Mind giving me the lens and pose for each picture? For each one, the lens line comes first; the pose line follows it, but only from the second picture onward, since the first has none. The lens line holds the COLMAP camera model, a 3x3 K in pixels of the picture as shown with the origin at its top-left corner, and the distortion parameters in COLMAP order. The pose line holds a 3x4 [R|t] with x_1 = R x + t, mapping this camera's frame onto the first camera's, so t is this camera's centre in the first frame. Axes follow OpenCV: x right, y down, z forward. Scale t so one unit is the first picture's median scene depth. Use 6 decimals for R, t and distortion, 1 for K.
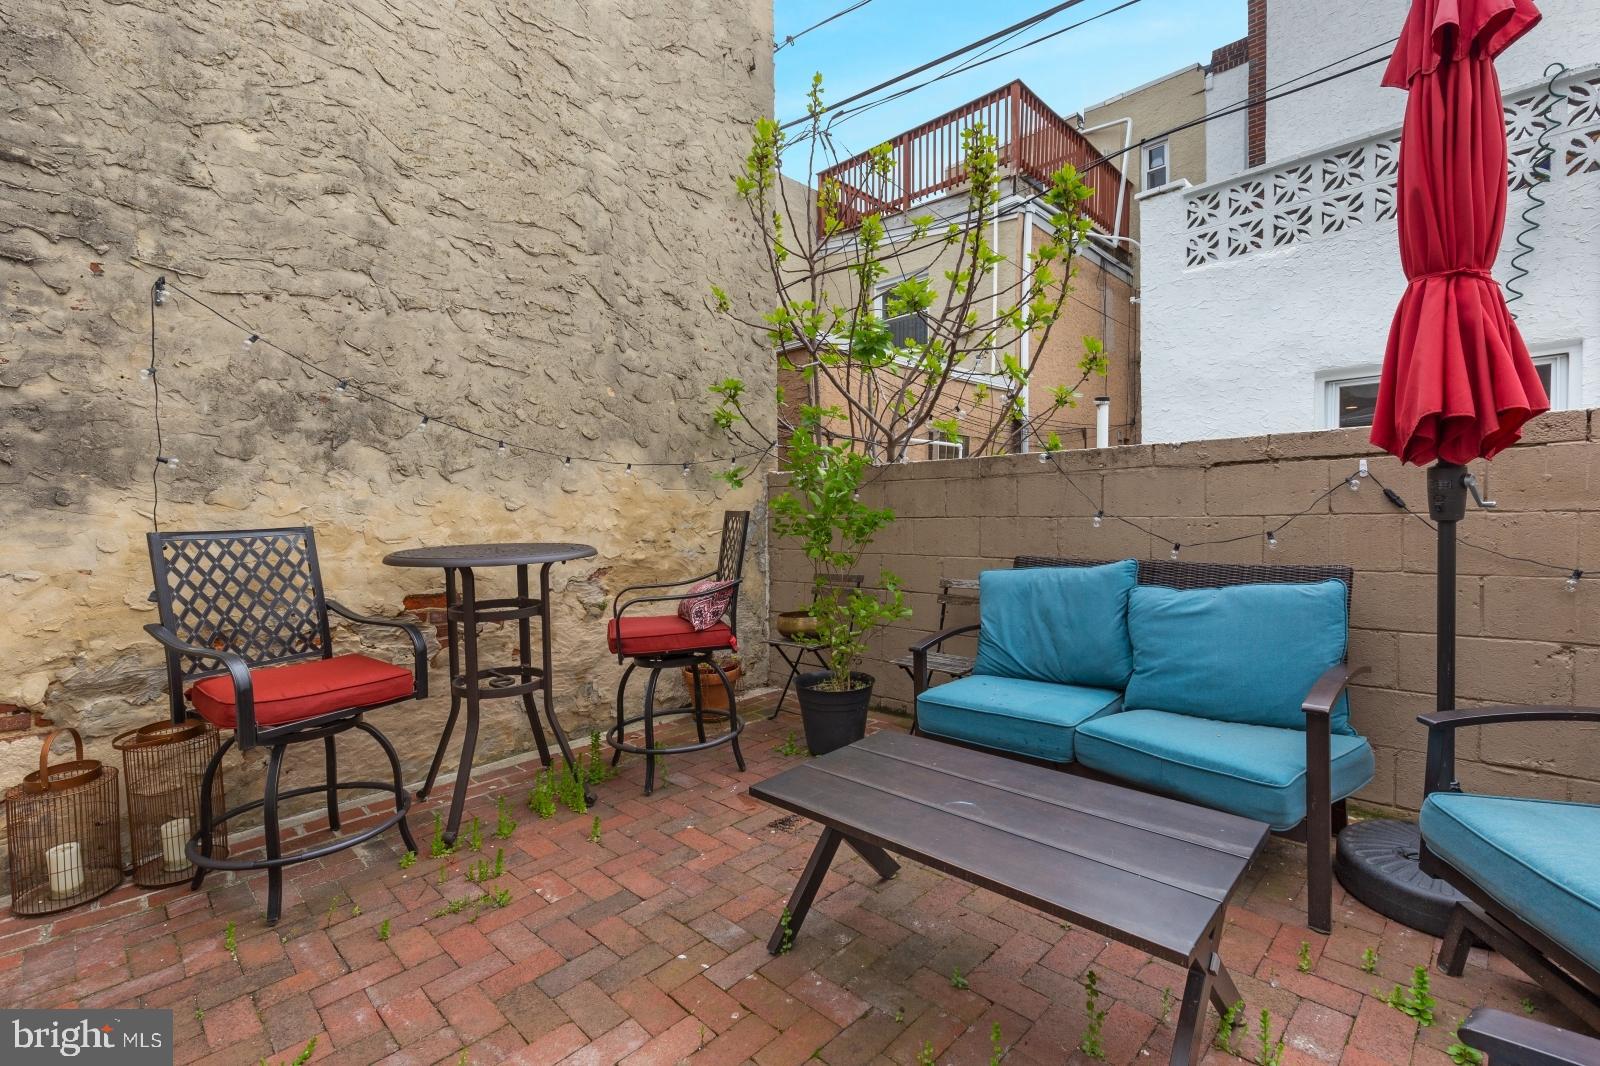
lens RADIAL K [[730.7, 0, 791.7], [0, 730.7, 515.0], [0, 0, 1]] dist [0.003628, 0.000159]
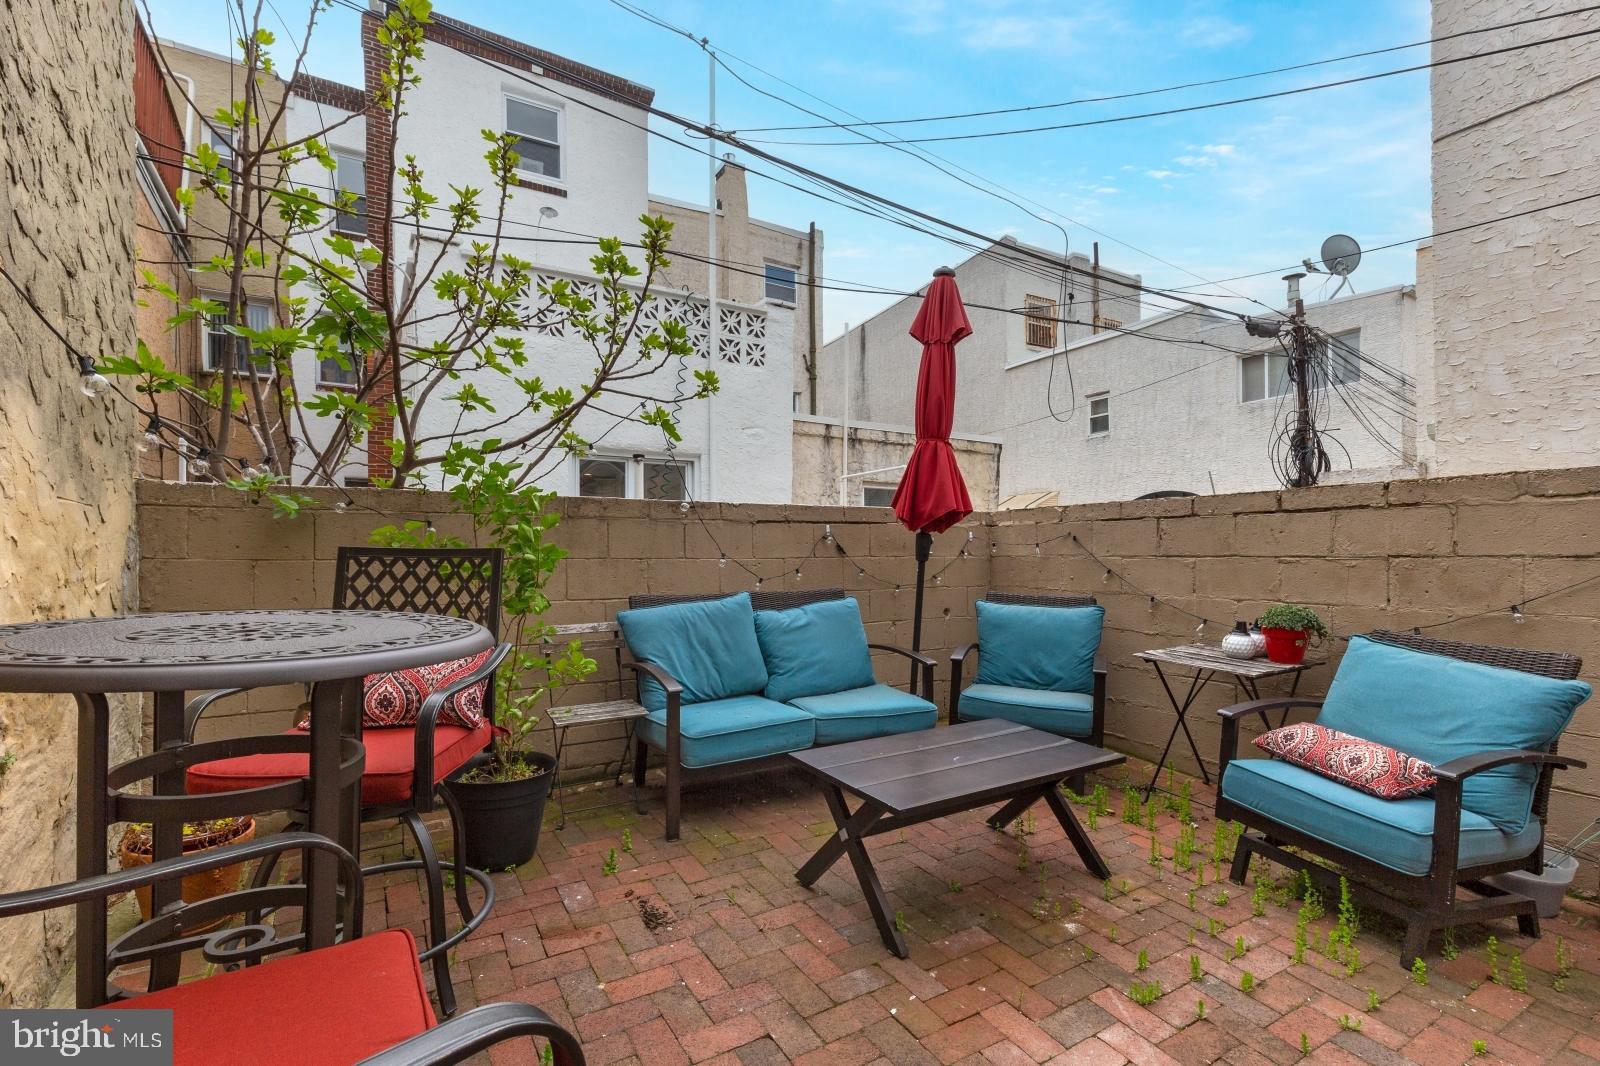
lens RADIAL K [[731.2, 0, 803.0], [0, 731.2, 548.0], [0, 0, 1]] dist [-0.000495, -0.000131]
pose [[0.219675, 0.018979, 0.975388, -0.862518], [-0.001410, 0.999816, -0.019137, 0.009330], [-0.975572, 0.002828, 0.219662, 0.691357]]
